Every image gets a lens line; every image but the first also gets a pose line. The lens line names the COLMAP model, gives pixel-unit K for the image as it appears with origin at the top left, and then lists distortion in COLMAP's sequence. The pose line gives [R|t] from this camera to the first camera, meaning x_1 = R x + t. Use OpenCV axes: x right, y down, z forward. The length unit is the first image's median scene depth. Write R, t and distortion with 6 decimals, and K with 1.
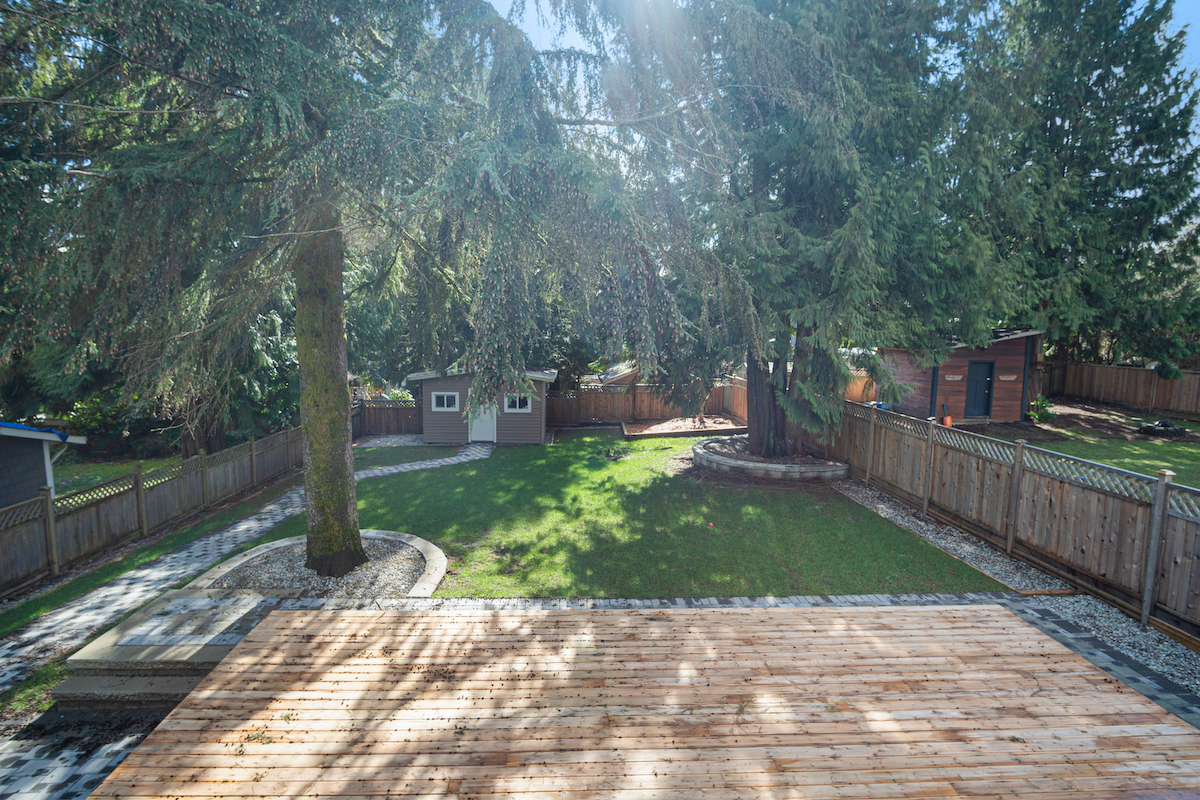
lens RADIAL K [[642.9, 0, 593.2], [0, 642.9, 402.5], [0, 0, 1]] dist [-0.022829, -0.000539]
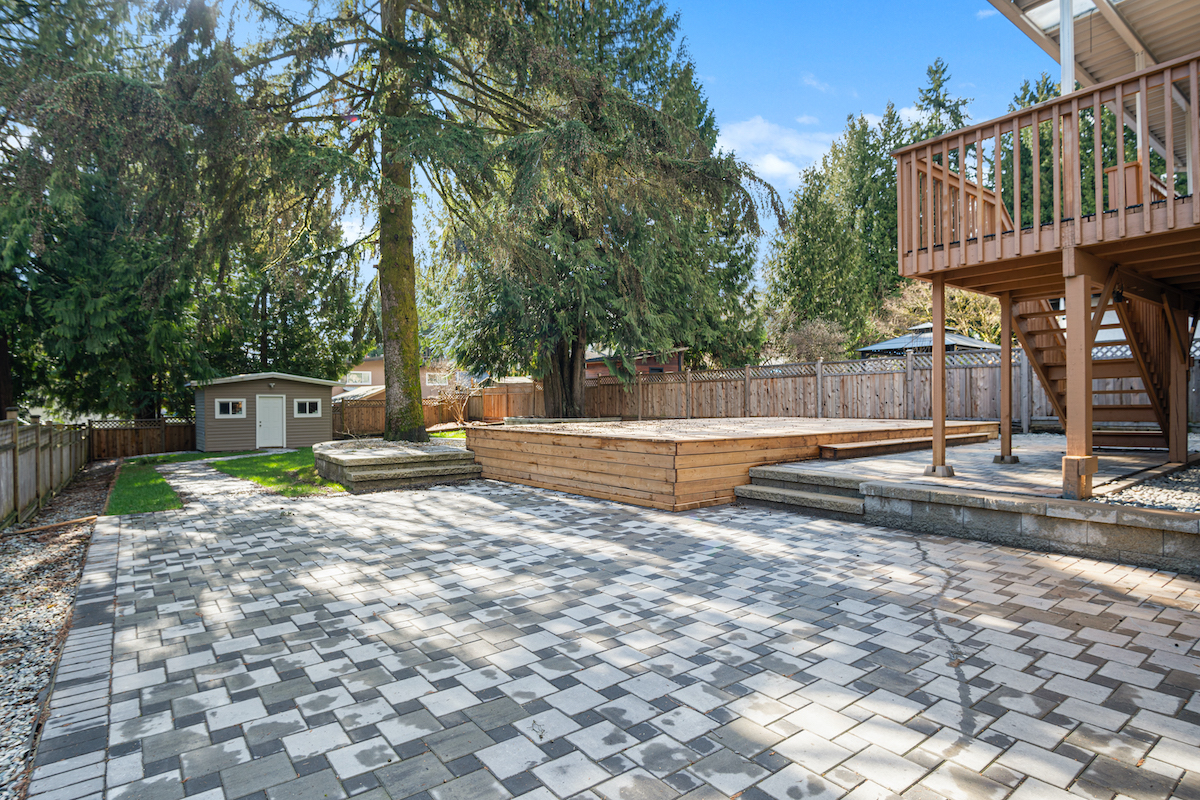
lens RADIAL K [[642.9, 0, 593.2], [0, 642.9, 402.5], [0, 0, 1]] dist [-0.022829, -0.000539]
pose [[0.819513, -0.020073, 0.572708, -0.336450], [0.084419, 0.992712, -0.086005, 0.122222], [-0.566808, 0.118830, 0.815235, -0.124217]]
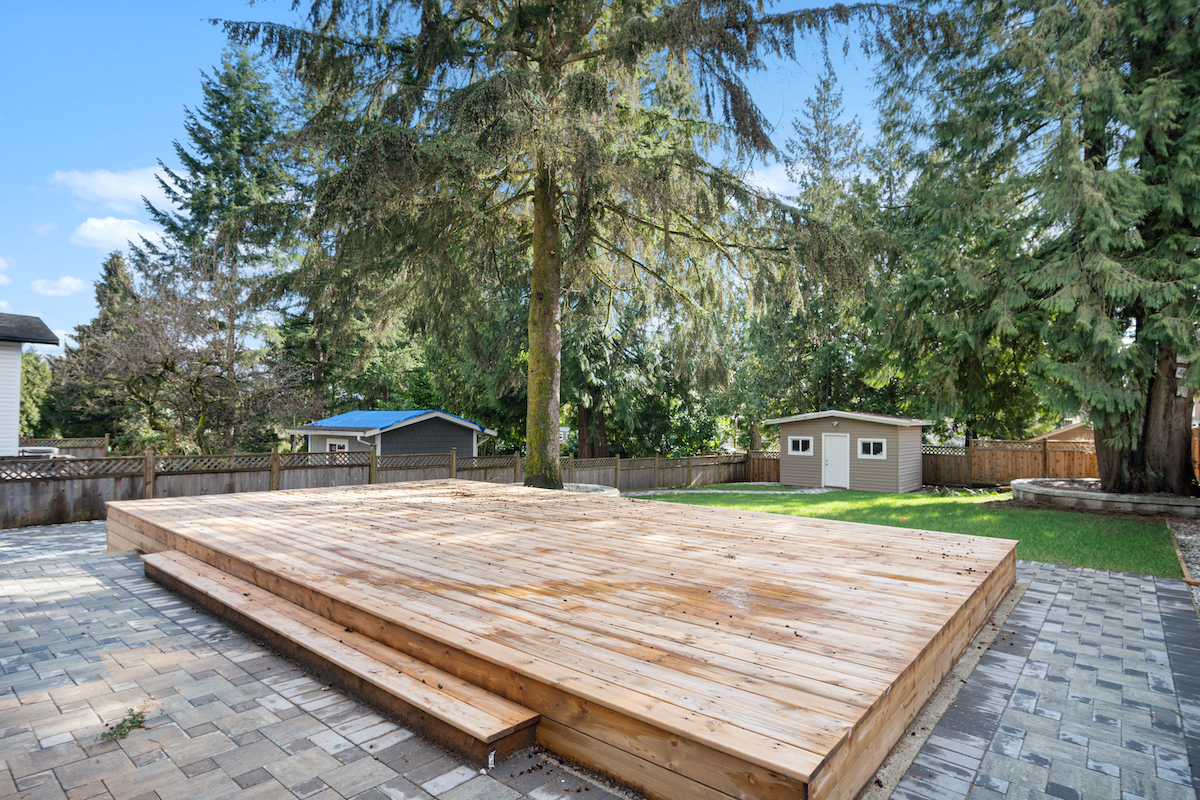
lens RADIAL K [[642.9, 0, 593.2], [0, 642.9, 402.5], [0, 0, 1]] dist [-0.022829, -0.000539]
pose [[0.727801, -0.024480, -0.685351, 0.237699], [-0.084757, 0.988490, -0.125314, 0.087938], [0.680531, 0.149292, 0.717349, 0.020262]]
